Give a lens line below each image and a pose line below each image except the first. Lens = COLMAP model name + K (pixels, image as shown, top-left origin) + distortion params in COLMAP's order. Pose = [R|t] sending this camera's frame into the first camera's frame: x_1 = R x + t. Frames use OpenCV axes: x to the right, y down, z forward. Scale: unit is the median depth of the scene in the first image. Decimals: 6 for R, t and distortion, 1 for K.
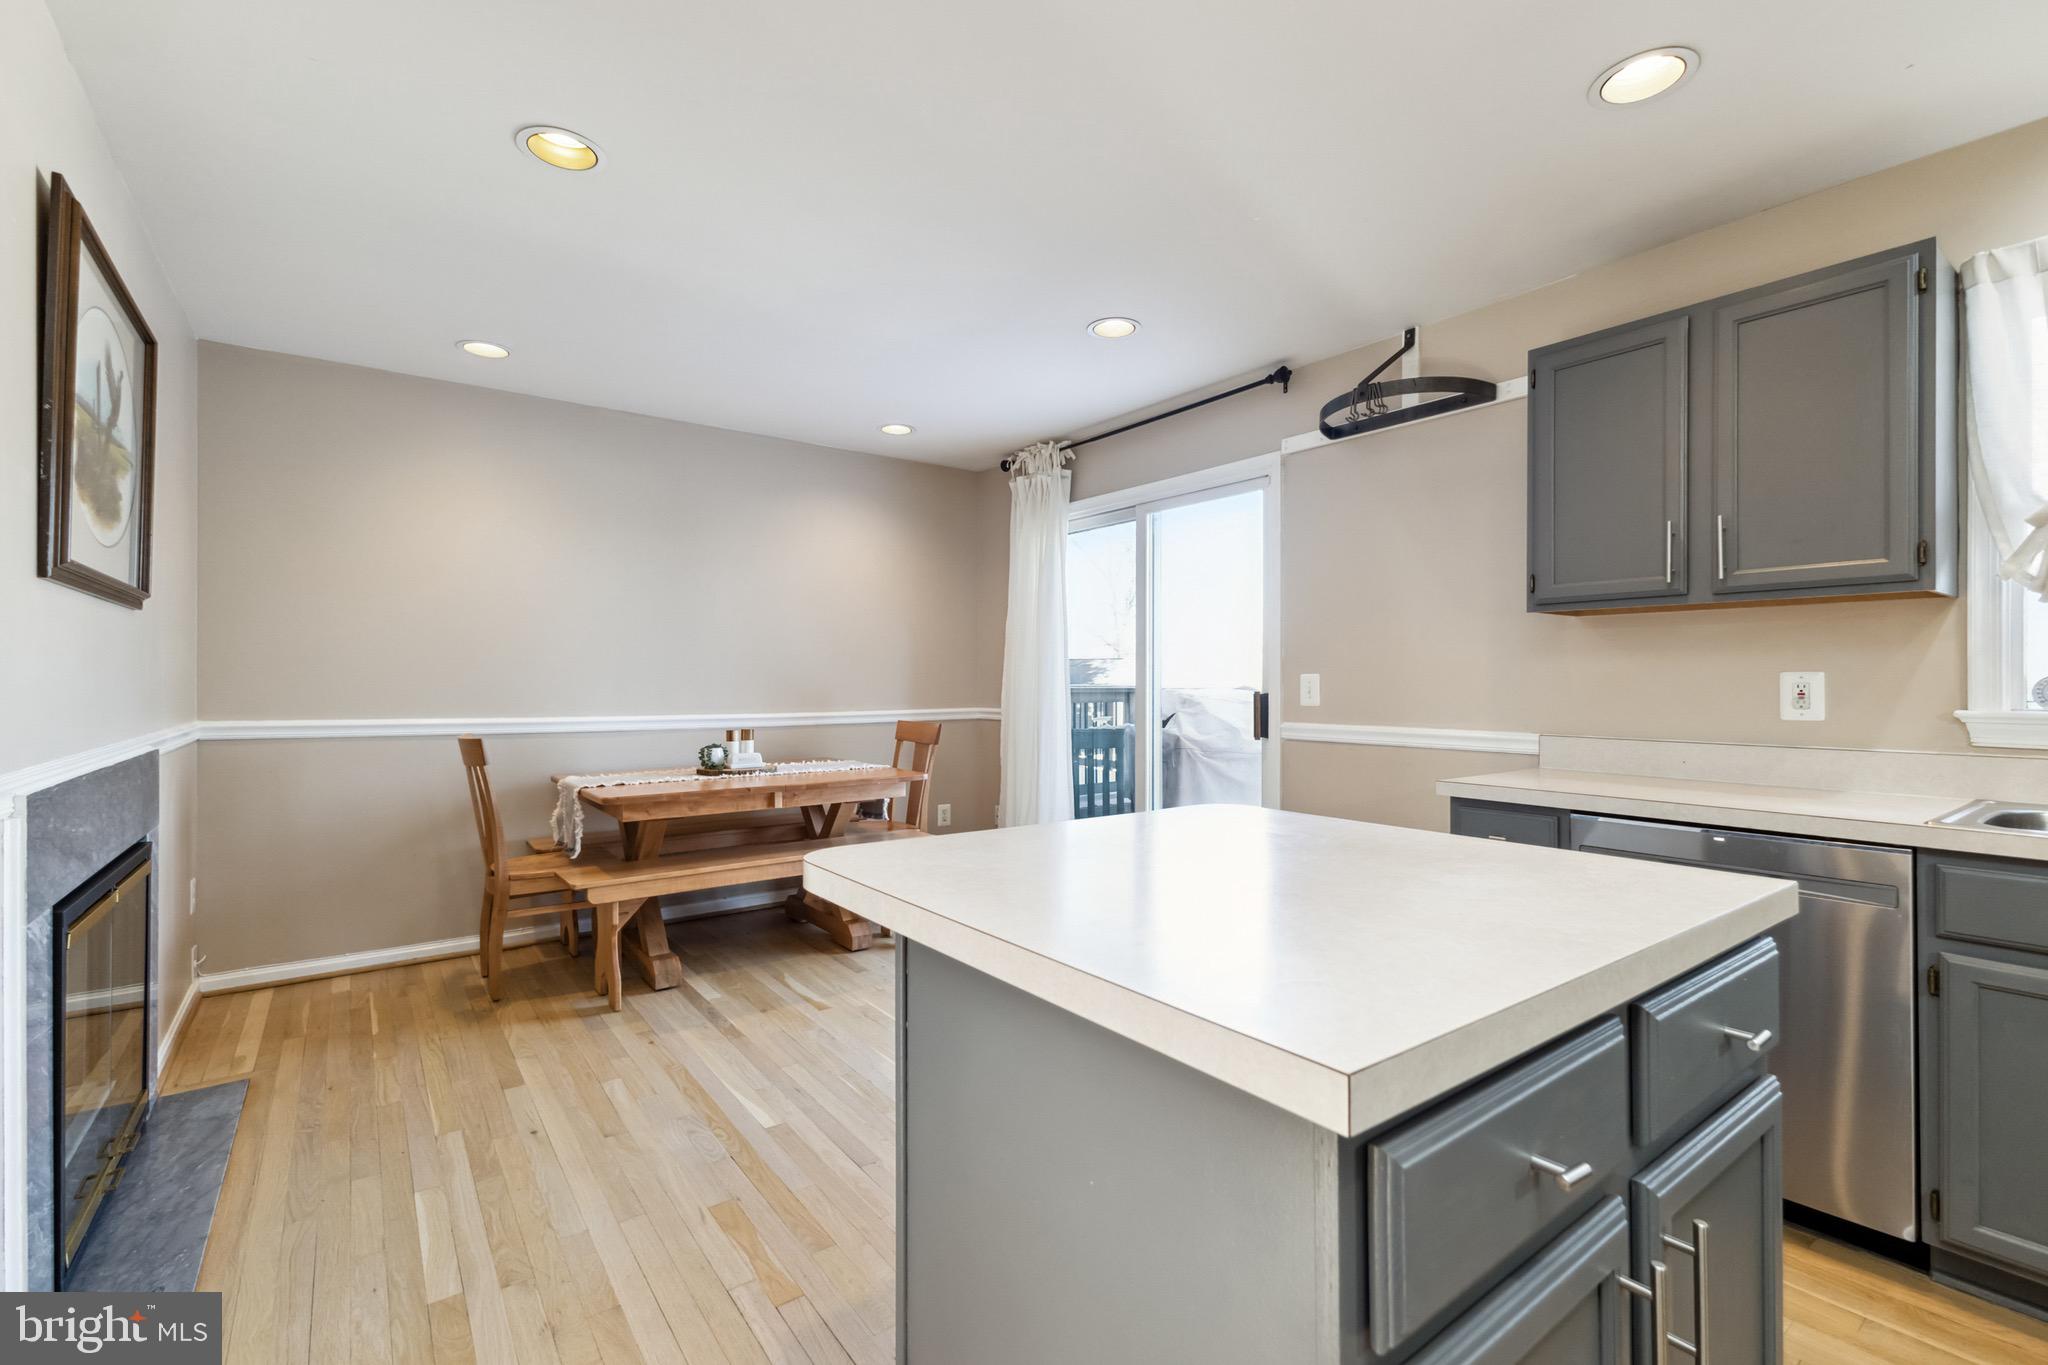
lens RADIAL K [[914.5, 0, 1045.3], [0, 914.5, 679.1], [0, 0, 1]] dist [0.016649, -0.000918]
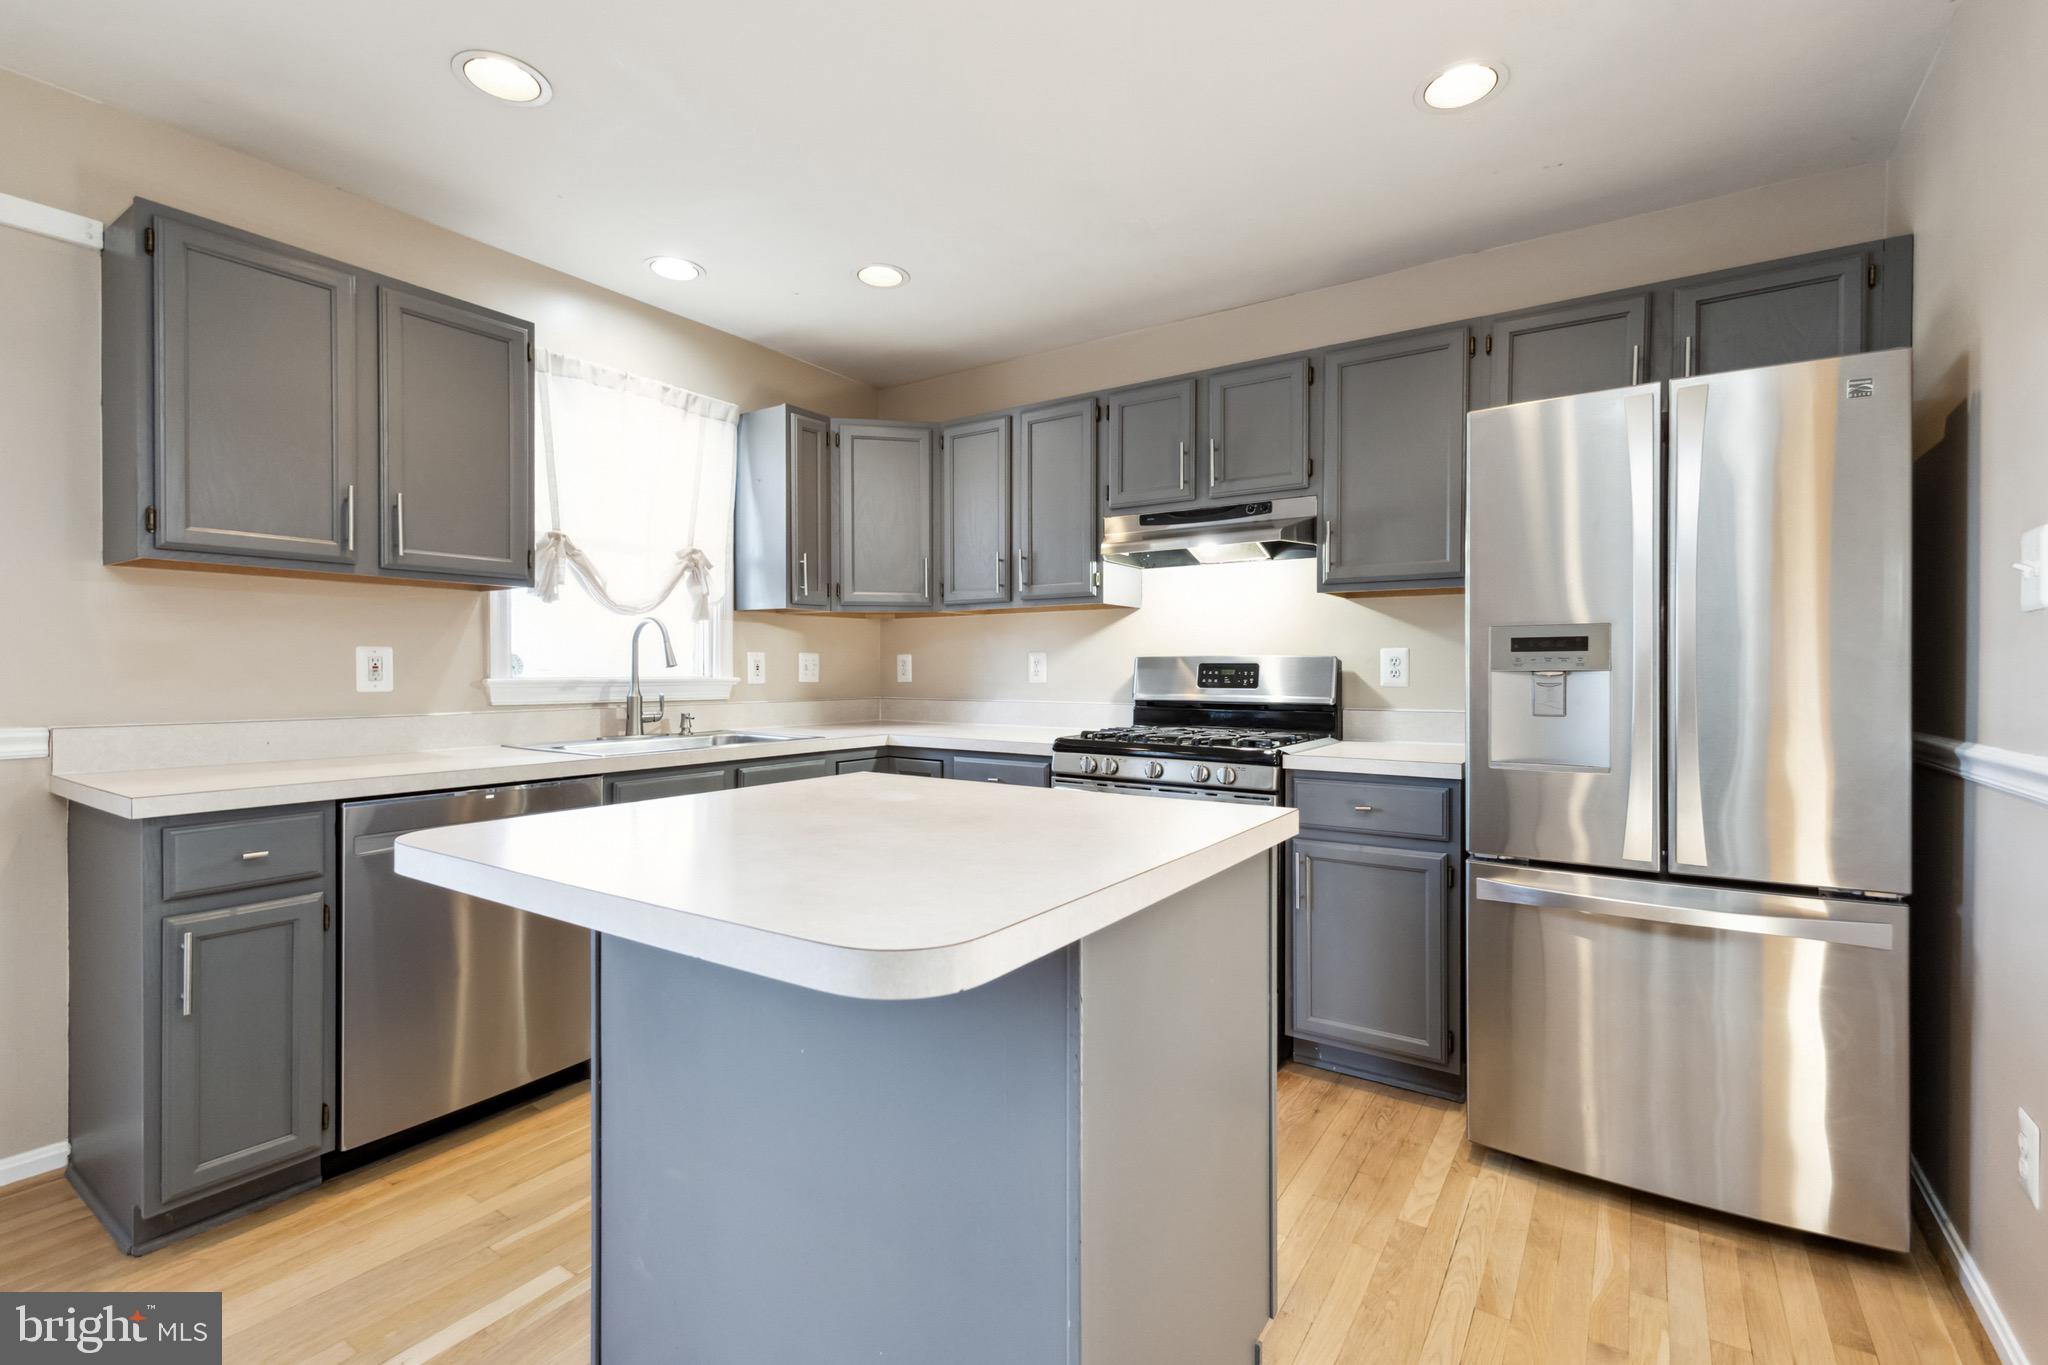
lens RADIAL K [[914.5, 0, 1036.1], [0, 914.5, 677.5], [0, 0, 1]] dist [0.016649, -0.000918]
pose [[-0.331884, -0.010332, 0.943264, -0.452734], [-0.007332, 0.999938, 0.008373, 0.013701], [-0.943292, -0.004137, -0.331939, 0.635682]]
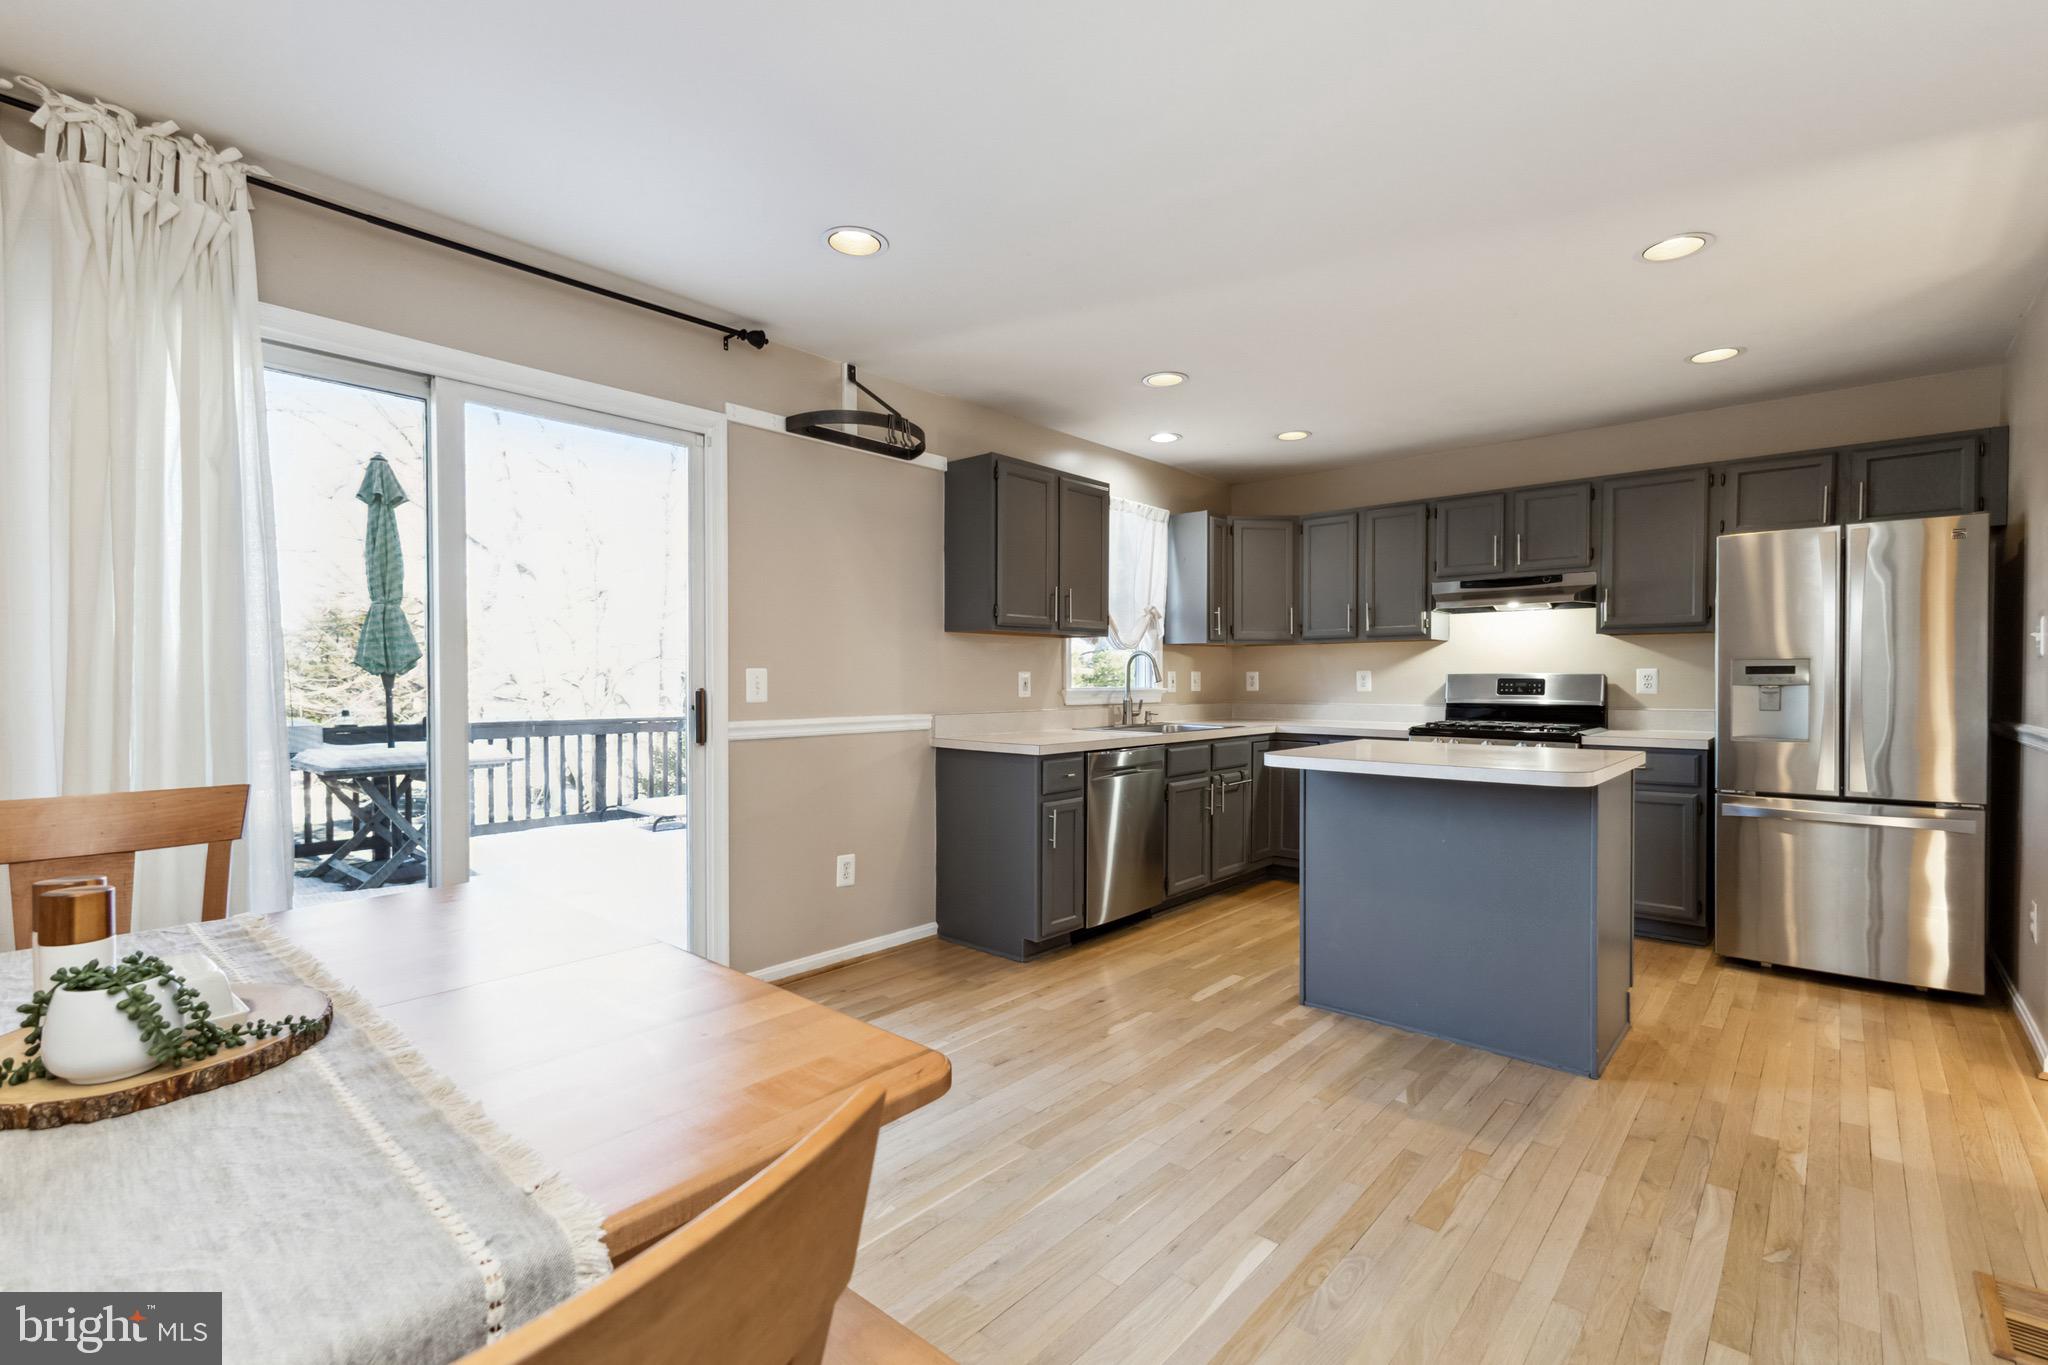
lens RADIAL K [[914.5, 0, 1024.7], [0, 914.5, 691.7], [0, 0, 1]] dist [0.016649, -0.000918]
pose [[-0.196298, -0.016958, 0.980398, -1.039489], [-0.004353, 0.999856, 0.016423, 0.002572], [-0.980535, -0.001044, -0.196344, 1.383446]]
